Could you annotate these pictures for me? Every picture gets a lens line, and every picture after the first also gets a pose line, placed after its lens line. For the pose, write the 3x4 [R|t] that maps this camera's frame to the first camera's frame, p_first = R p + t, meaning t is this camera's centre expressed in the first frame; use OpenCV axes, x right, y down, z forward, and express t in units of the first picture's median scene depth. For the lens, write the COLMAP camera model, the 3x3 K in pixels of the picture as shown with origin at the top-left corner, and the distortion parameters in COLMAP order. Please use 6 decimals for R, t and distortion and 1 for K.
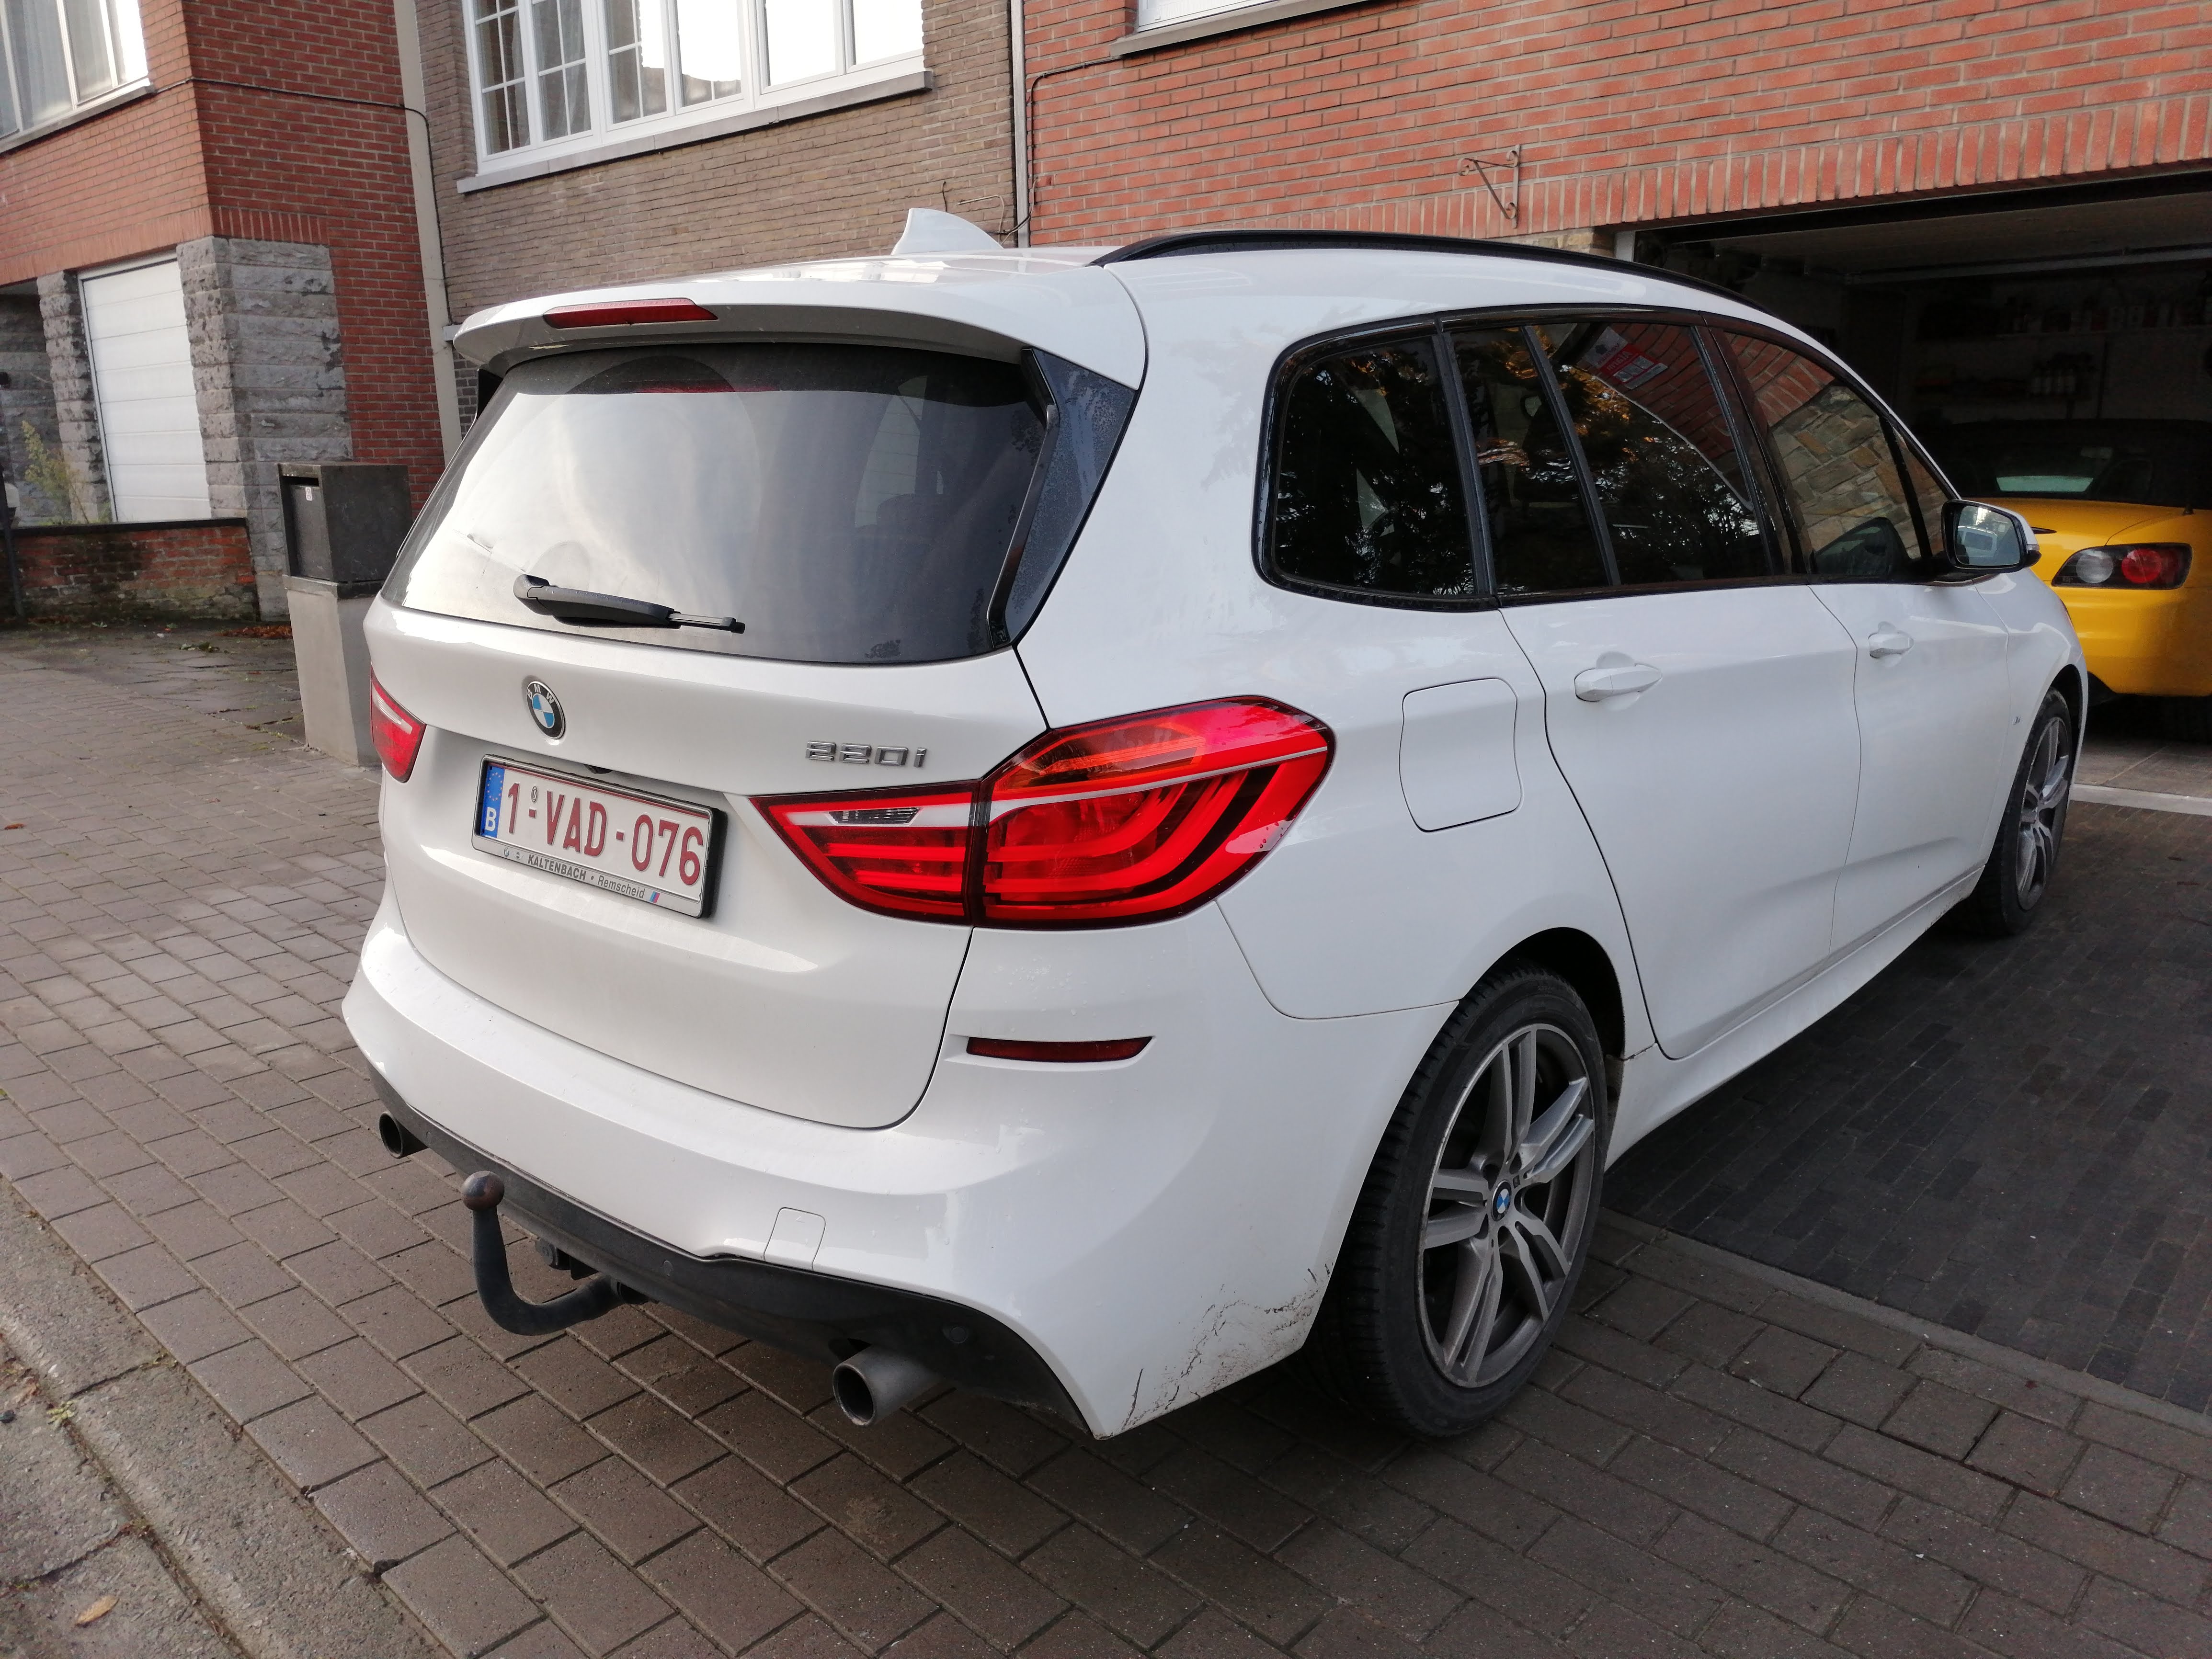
lens RADIAL K [[1641.5, 0, 1119.7], [0, 1641.5, 868.0], [0, 0, 1]] dist [0.060599, -0.064421]
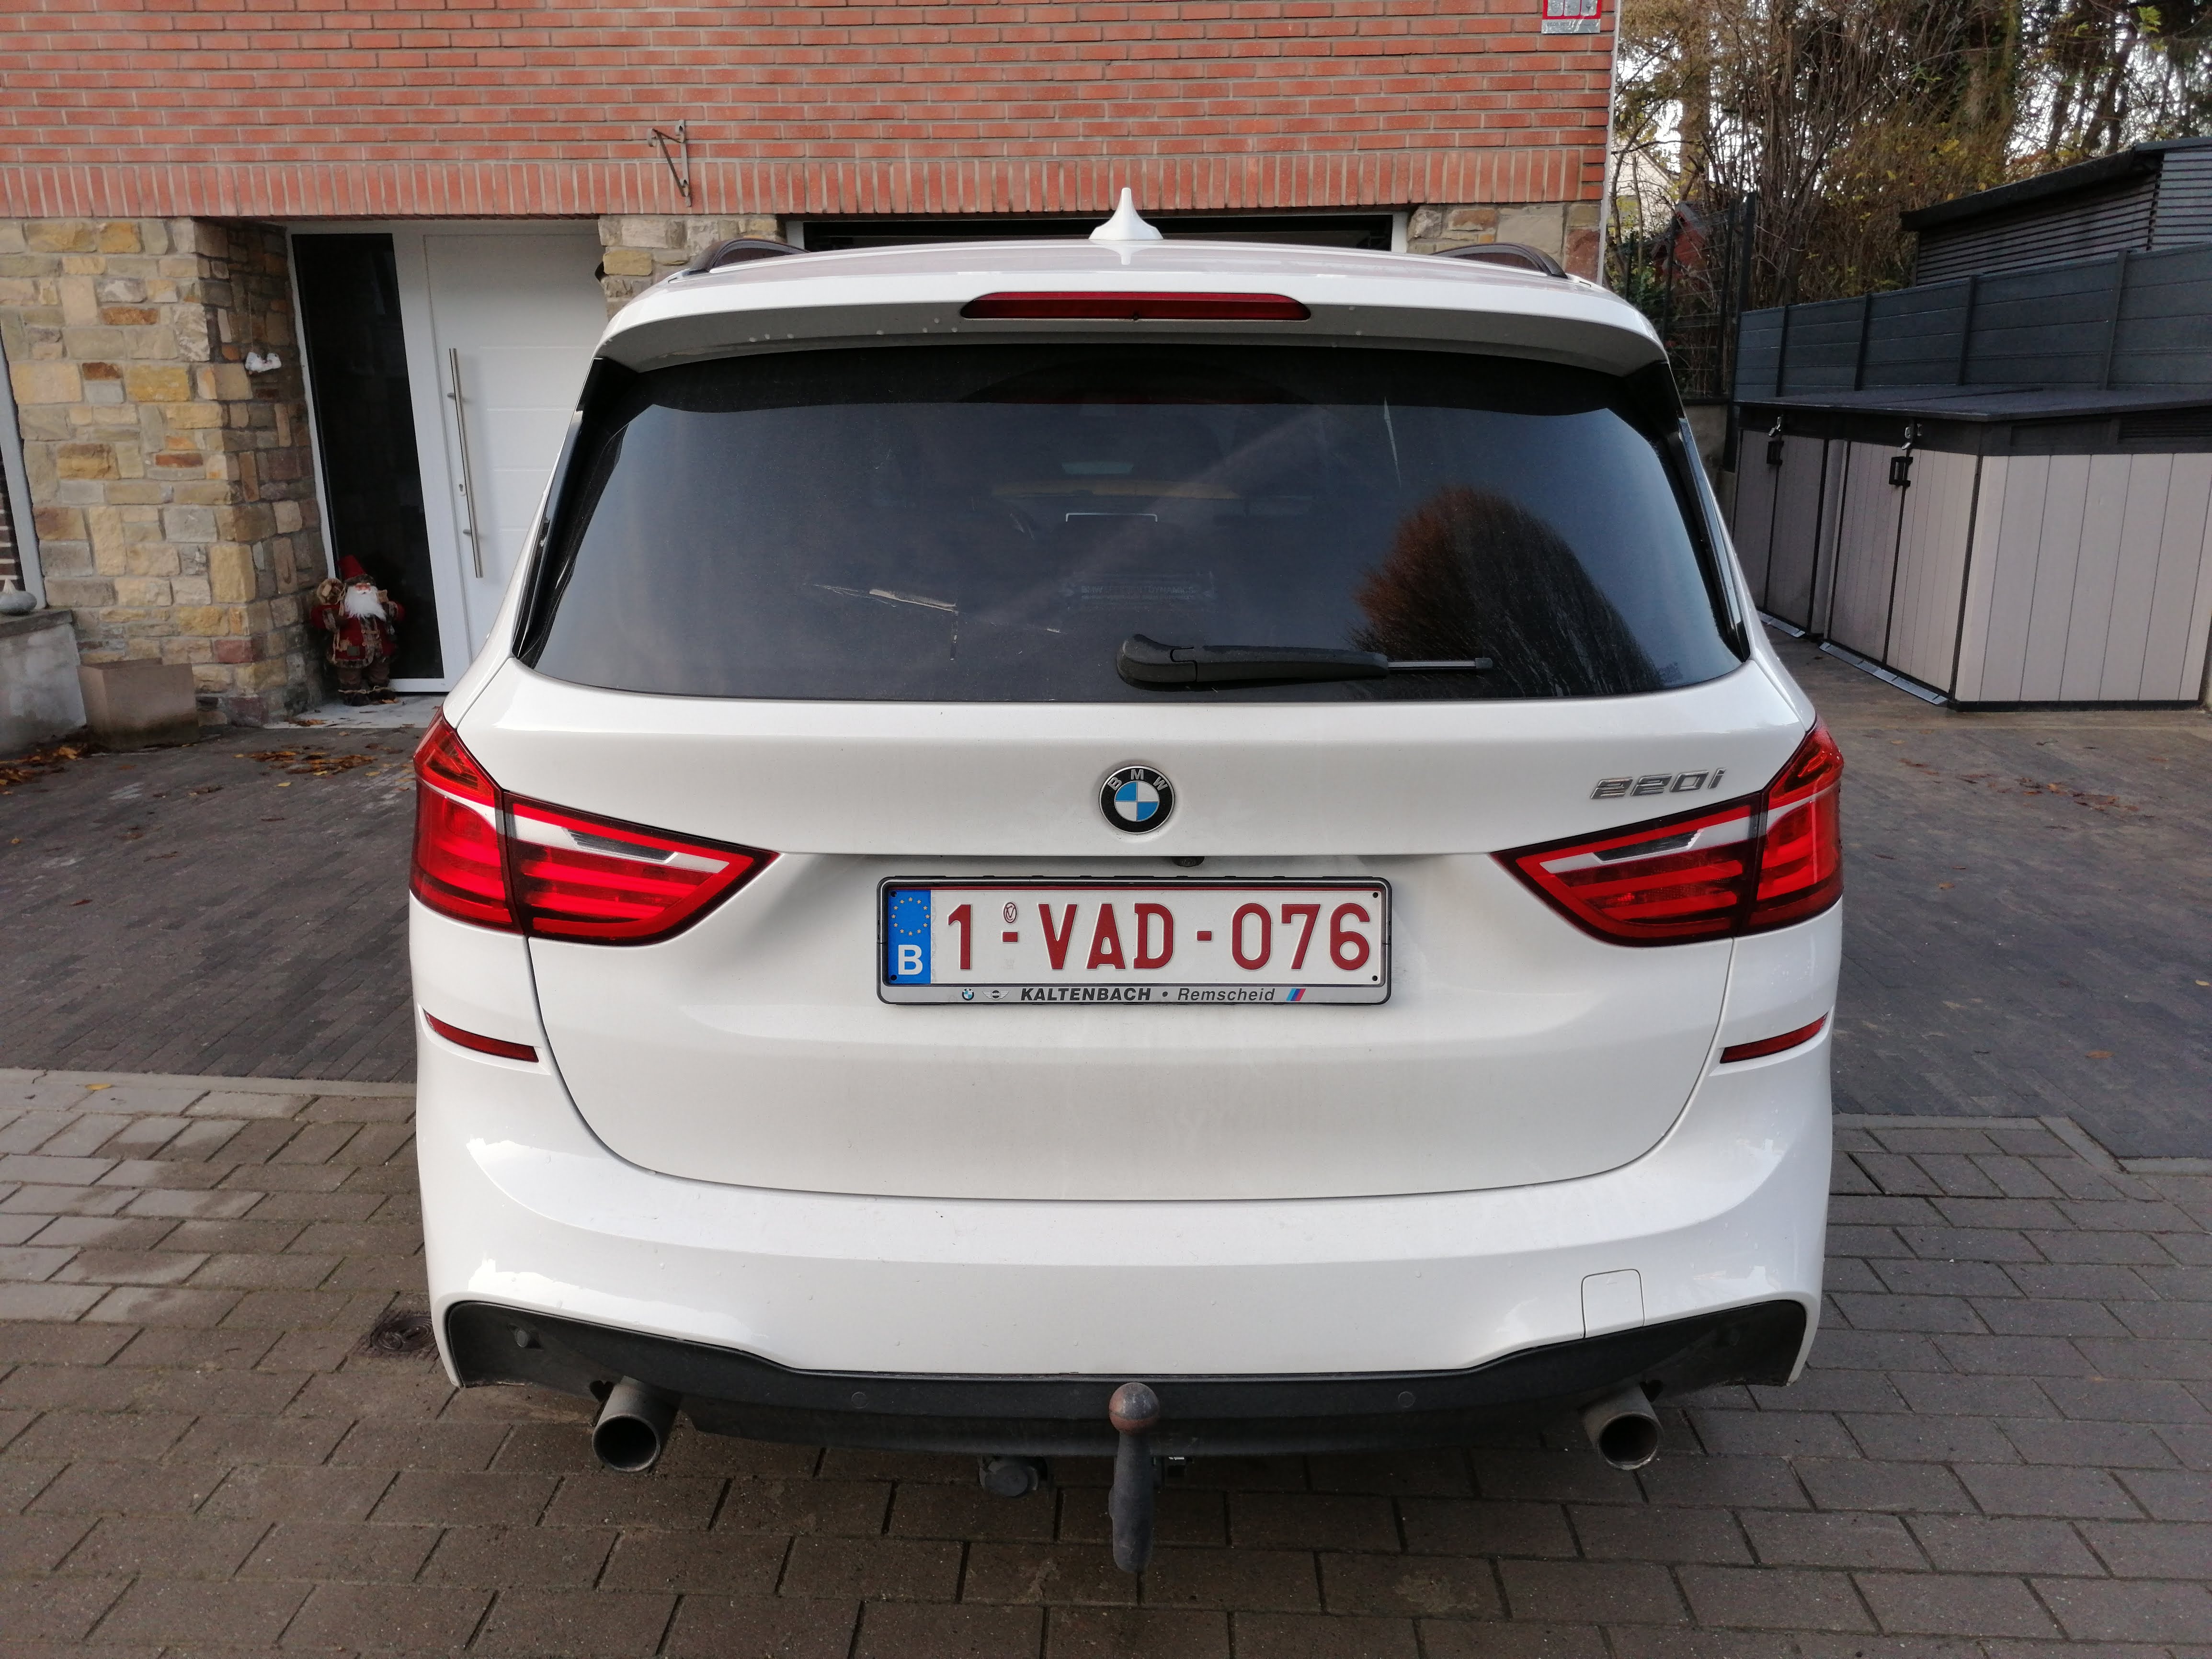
lens RADIAL K [[1641.5, 0, 1119.7], [0, 1641.5, 868.0], [0, 0, 1]] dist [0.060599, -0.064421]
pose [[0.744116, -0.174339, 0.644901, -0.311233], [0.165054, 0.983398, 0.075401, -0.044259], [-0.647340, 0.050337, 0.760538, 0.140512]]
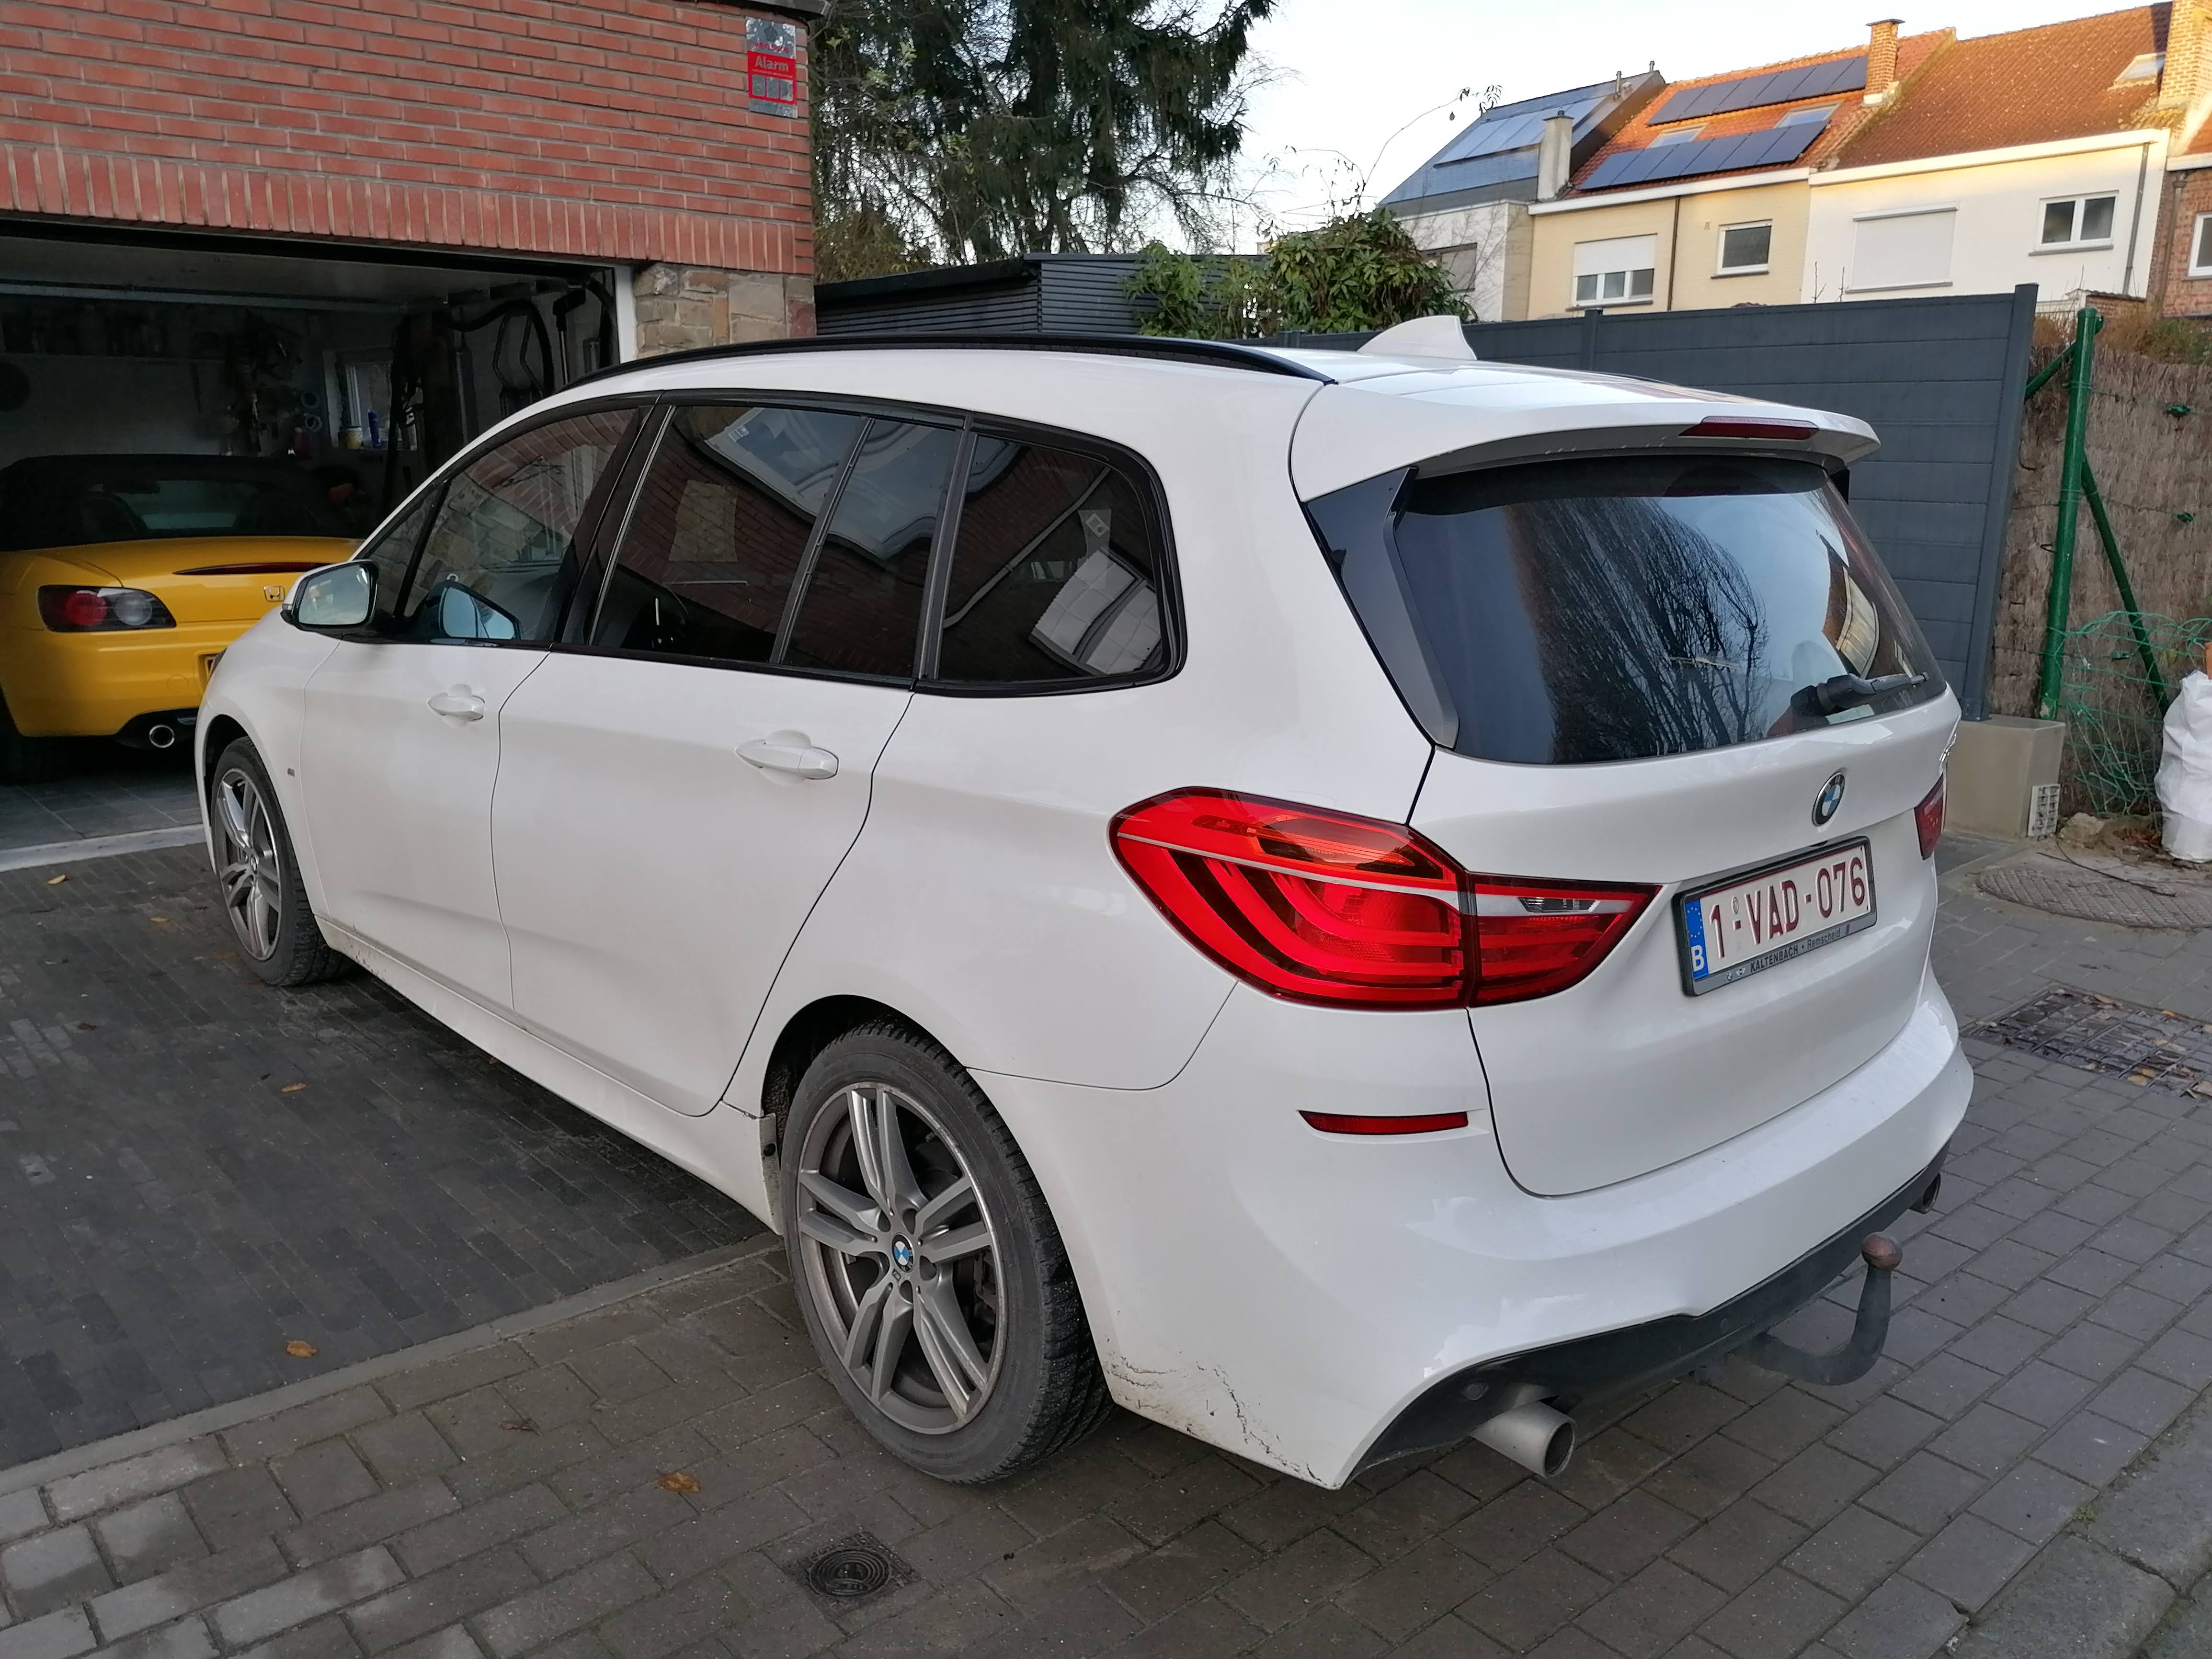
lens RADIAL K [[1641.5, 0, 1119.7], [0, 1641.5, 868.0], [0, 0, 1]] dist [0.060599, -0.064421]
pose [[0.101424, -0.234545, 0.966800, -0.509743], [0.238674, 0.949166, 0.205229, -0.135422], [-0.965789, 0.209934, 0.152248, 0.457102]]
